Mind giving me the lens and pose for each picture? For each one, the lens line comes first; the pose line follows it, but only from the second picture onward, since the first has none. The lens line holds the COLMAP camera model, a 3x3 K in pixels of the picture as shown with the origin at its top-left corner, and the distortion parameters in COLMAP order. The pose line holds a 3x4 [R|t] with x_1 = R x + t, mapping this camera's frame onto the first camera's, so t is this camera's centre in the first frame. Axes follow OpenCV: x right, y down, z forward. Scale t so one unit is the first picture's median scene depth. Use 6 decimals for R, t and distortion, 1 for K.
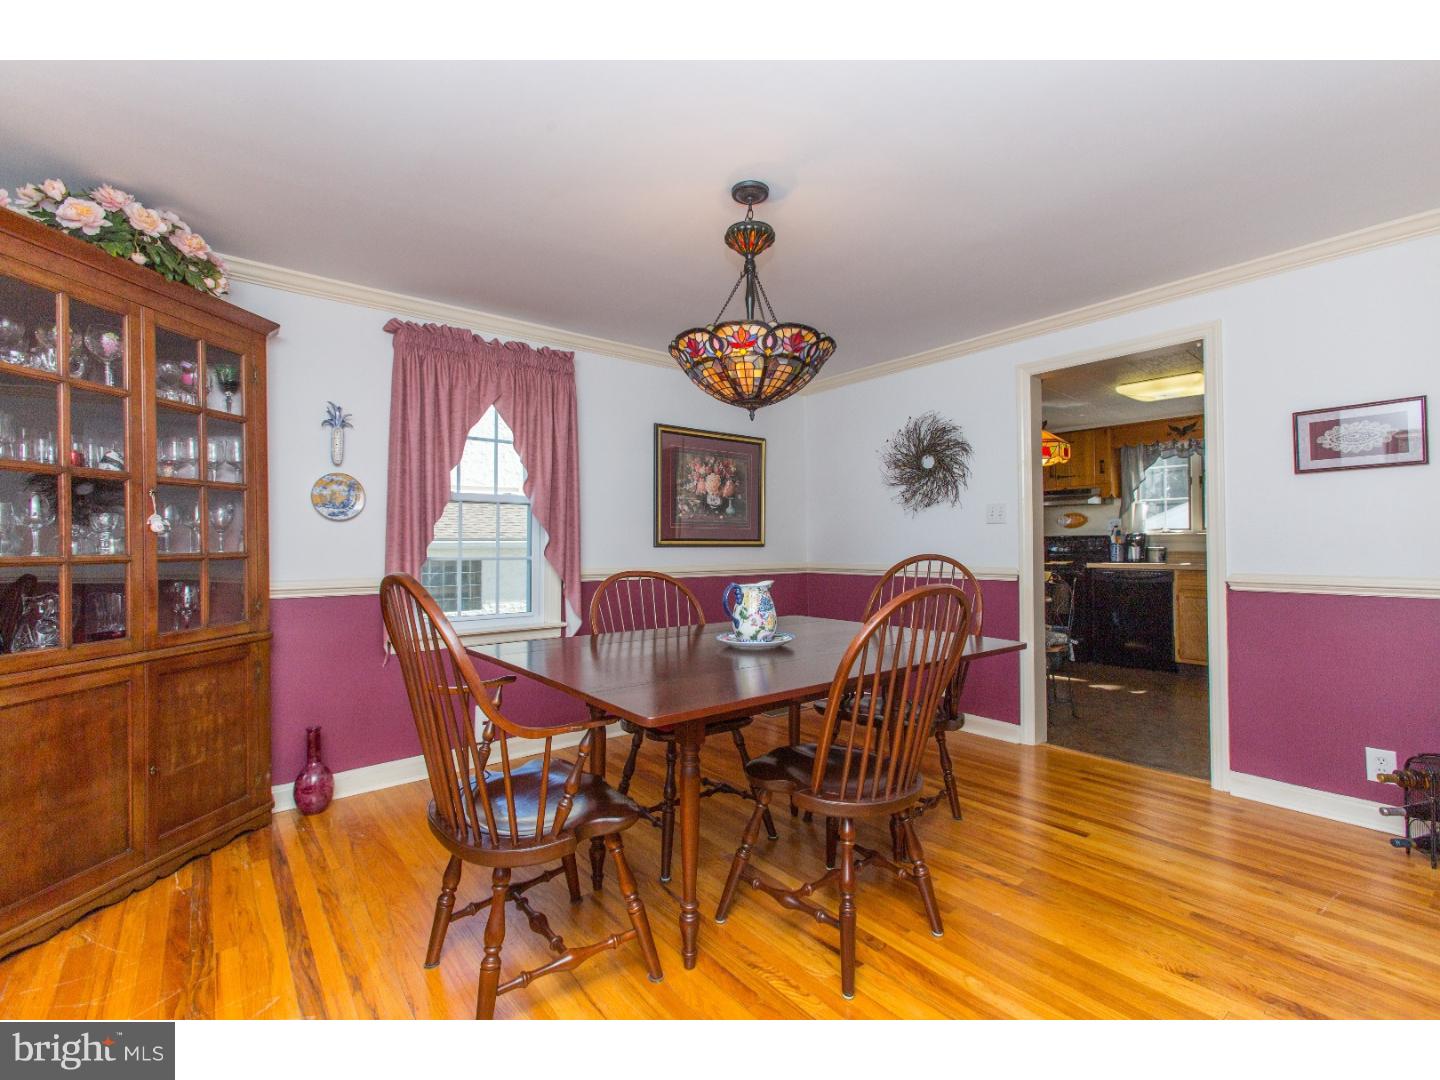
lens RADIAL K [[633.1, 0, 720.0], [0, 633.1, 540.0], [0, 0, 1]] dist [-0.001588, -0.000976]
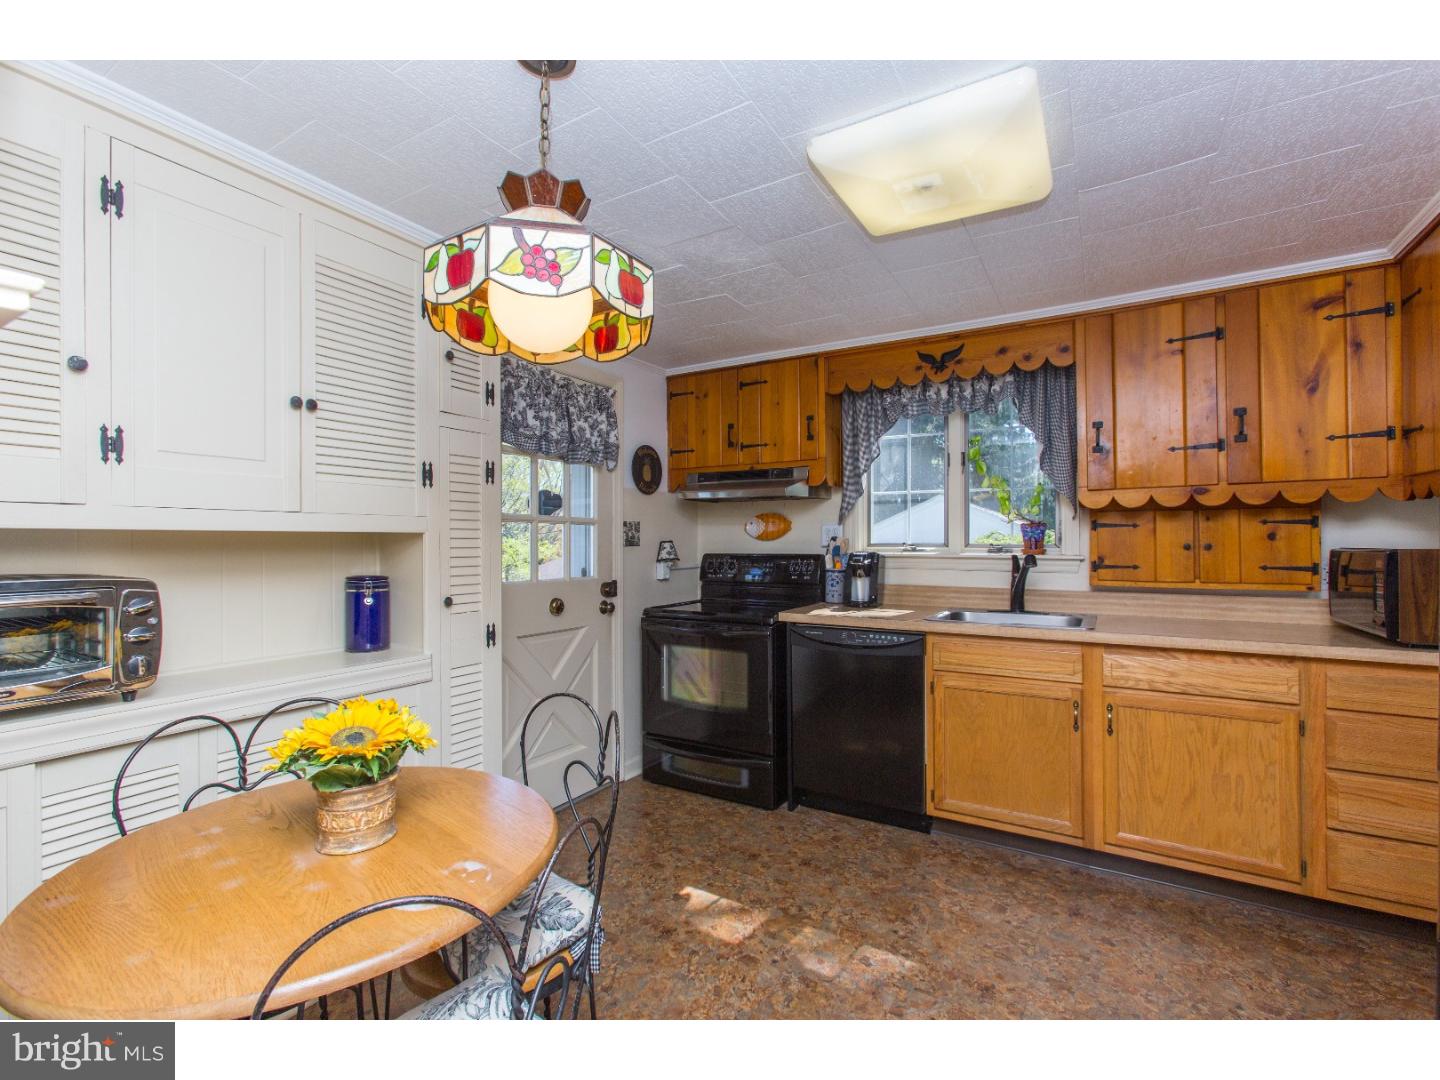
lens RADIAL K [[643.9, 0, 724.8], [0, 643.9, 537.3], [0, 0, 1]] dist [0.000116, 0.000226]
pose [[0.938370, 0.006906, 0.345563, 0.348348], [-0.008366, 0.999961, 0.002732, -0.024068], [-0.345531, -0.005455, 0.938391, 0.513253]]
